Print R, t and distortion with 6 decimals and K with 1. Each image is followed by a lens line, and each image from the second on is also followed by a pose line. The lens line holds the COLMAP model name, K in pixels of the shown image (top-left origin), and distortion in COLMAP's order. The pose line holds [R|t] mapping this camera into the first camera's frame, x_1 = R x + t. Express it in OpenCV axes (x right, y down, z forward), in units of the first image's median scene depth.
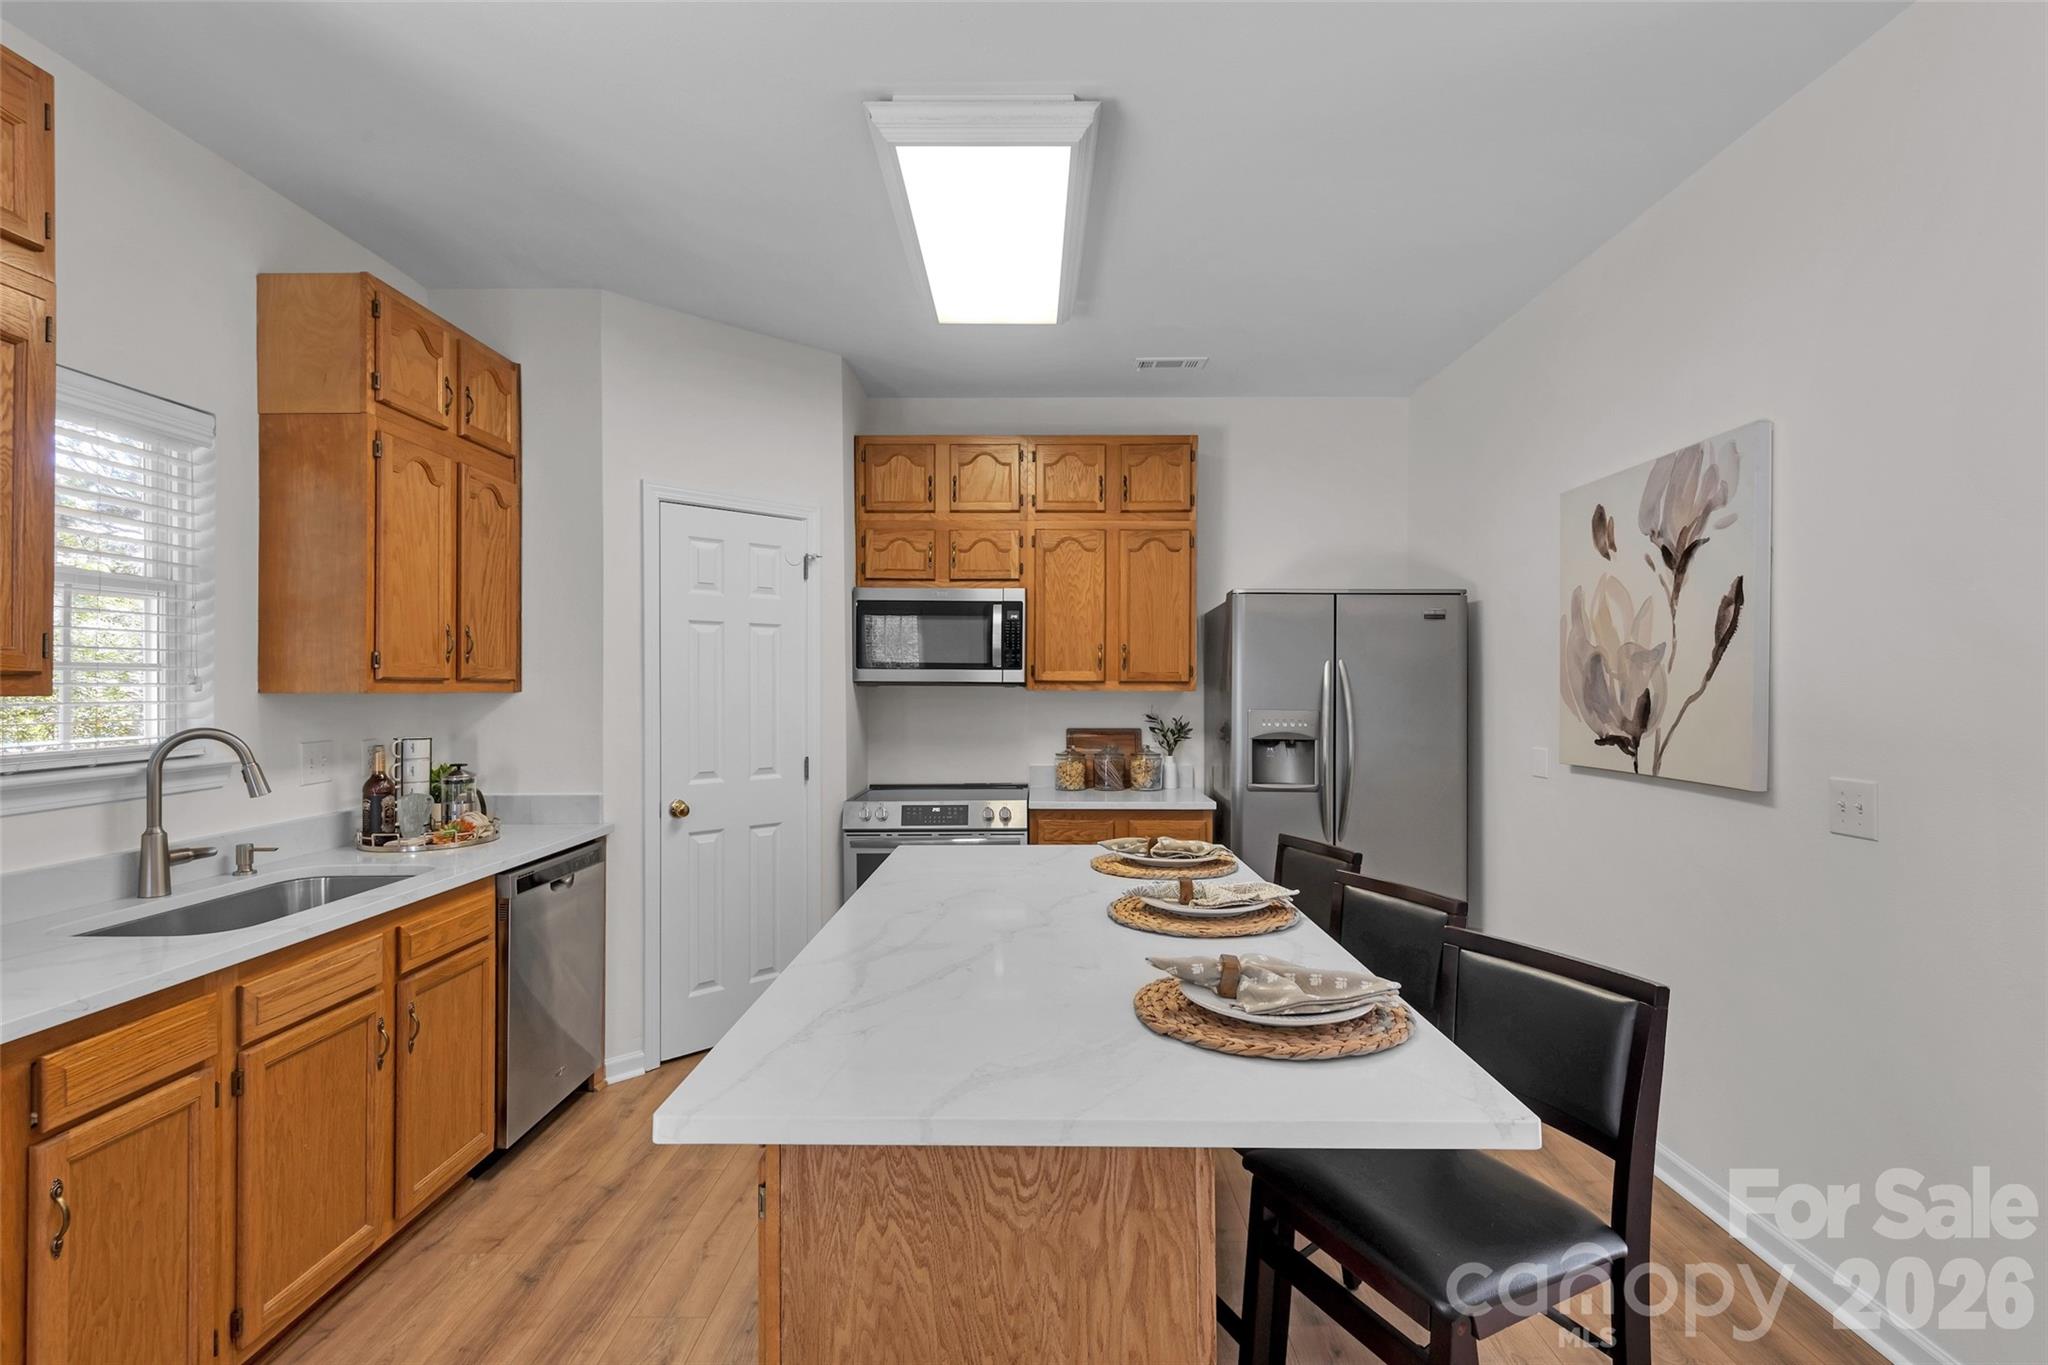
lens RADIAL K [[969.1, 0, 1016.4], [0, 969.1, 679.0], [0, 0, 1]] dist [0.002005, 0.000028]
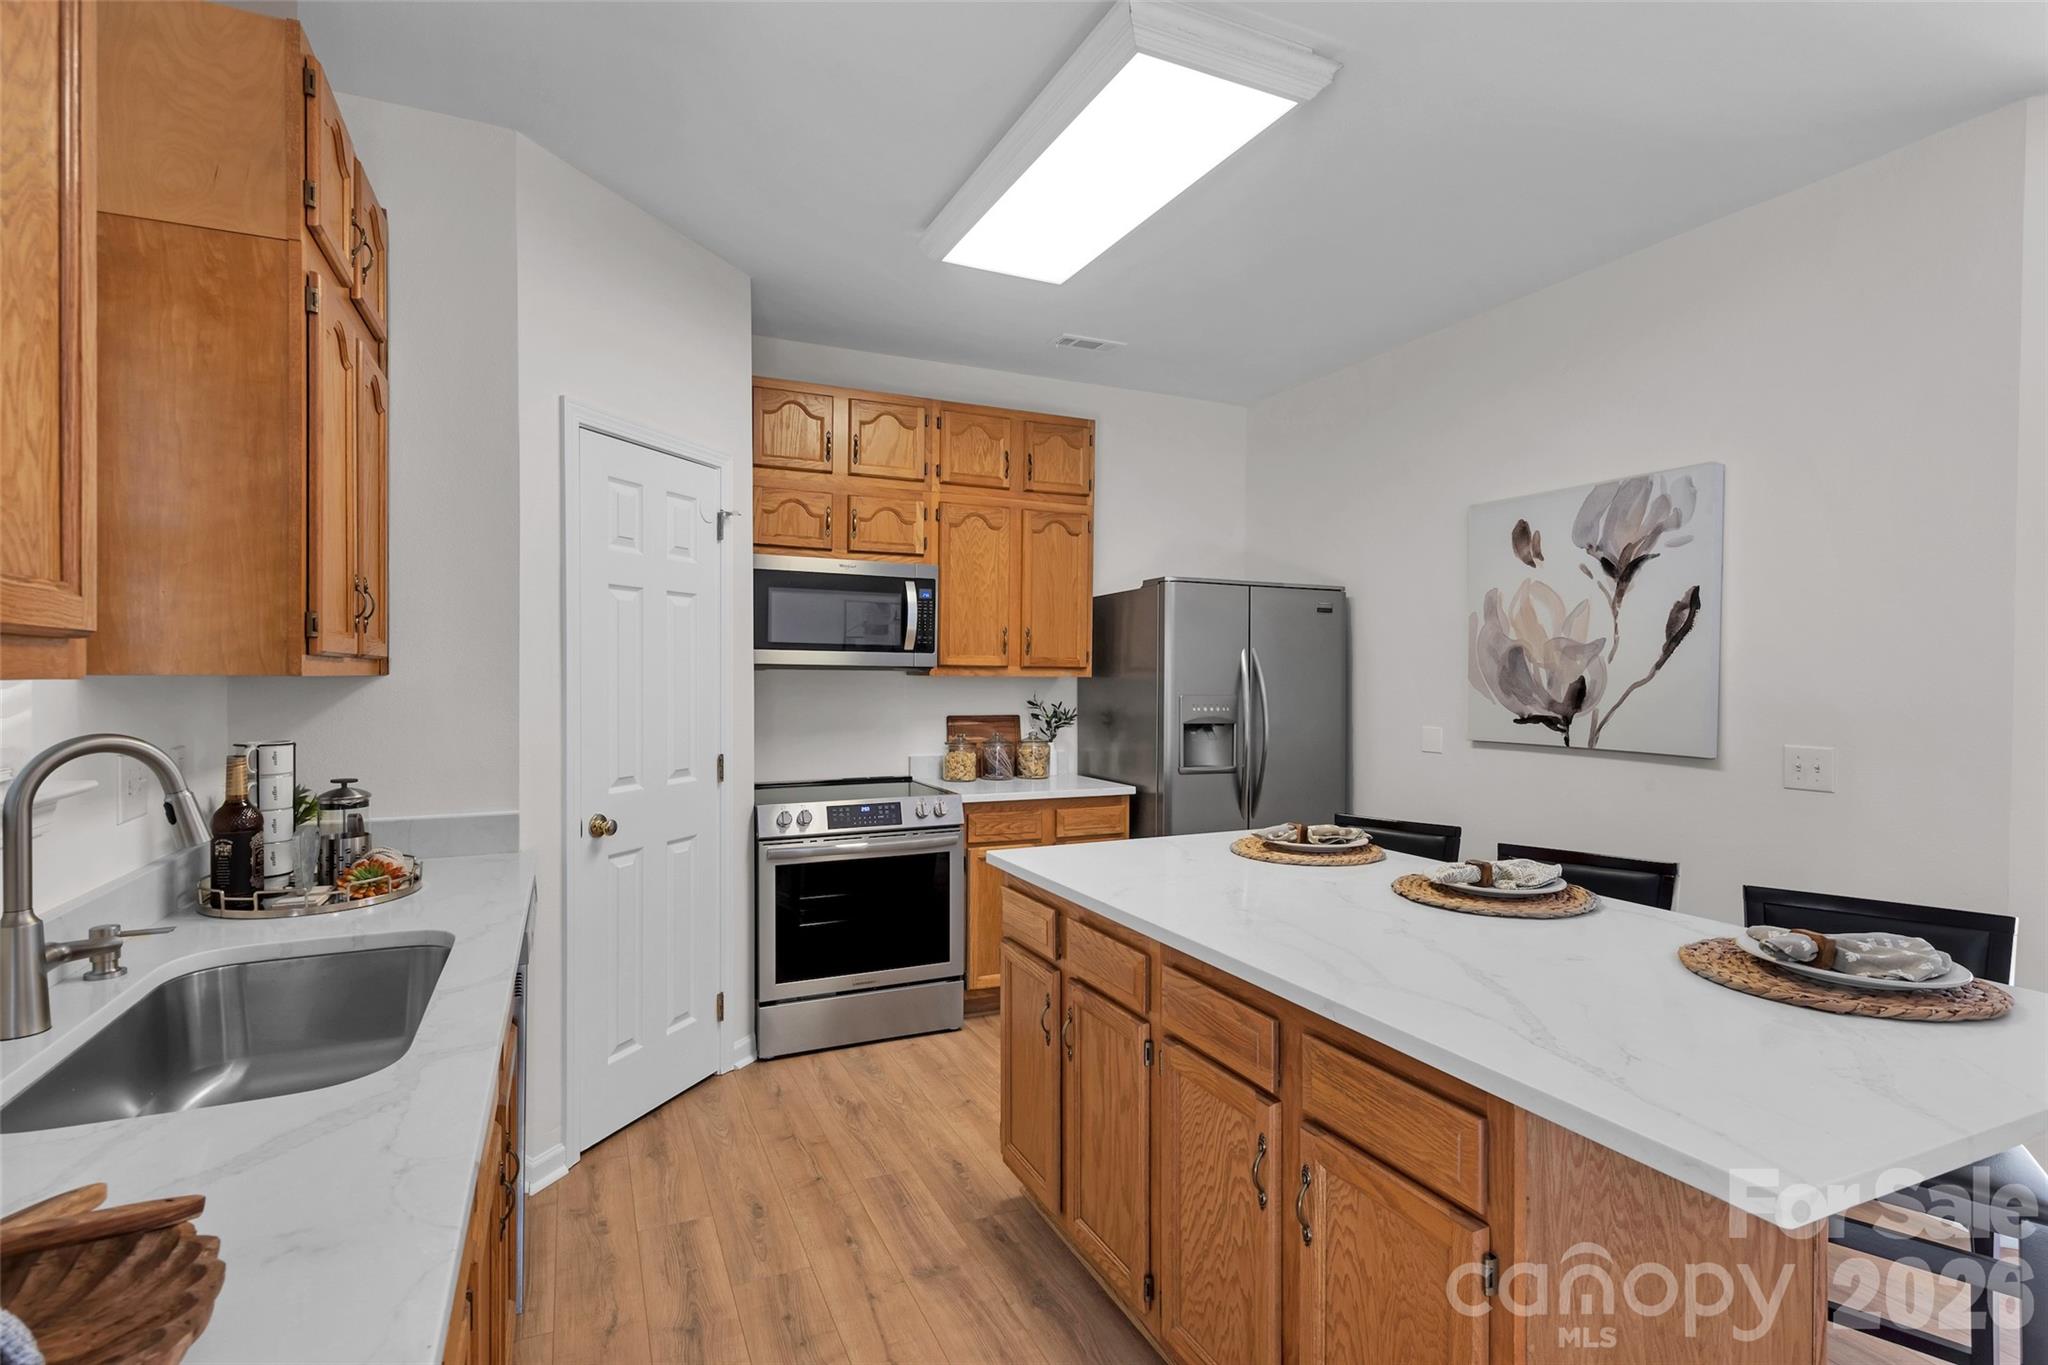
lens RADIAL K [[969.1, 0, 1016.4], [0, 969.1, 679.0], [0, 0, 1]] dist [0.002005, 0.000028]
pose [[0.907491, 0.002337, 0.420066, -0.431133], [-0.008505, 0.999882, 0.012811, 0.003676], [-0.419986, -0.015198, 0.907403, 0.178181]]
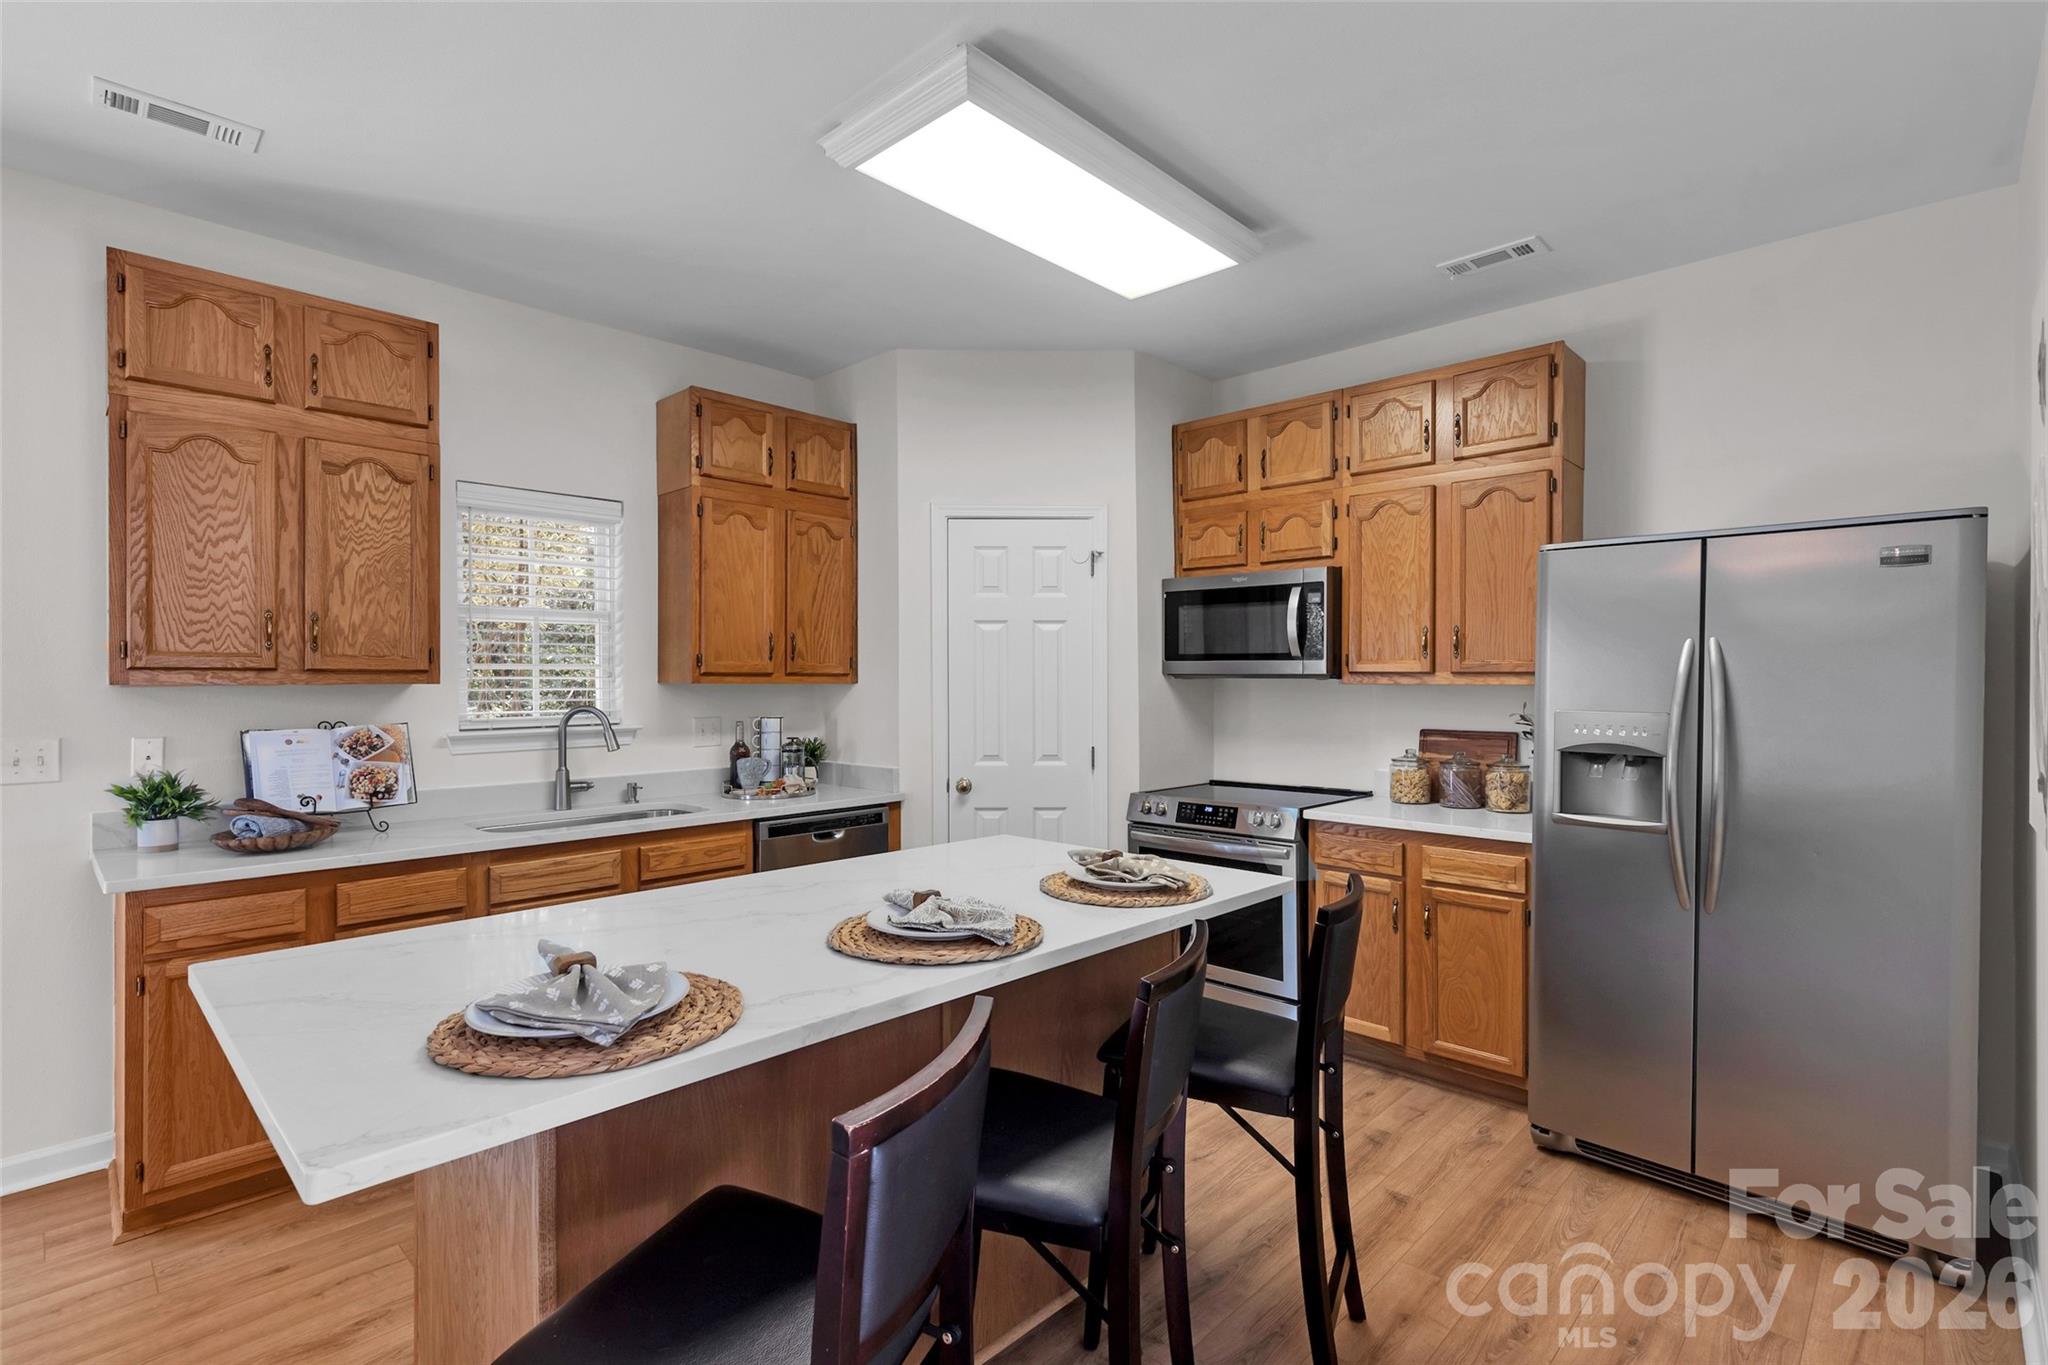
lens RADIAL K [[937.0, 0, 1024.0], [0, 937.0, 682.5], [0, 0, 1]] dist [0.006930, 0.000104]
pose [[0.740283, 0.001634, -0.672294, 0.518880], [0.005232, 0.999953, 0.008192, 0.003561], [0.672275, -0.009582, 0.740239, 0.265563]]
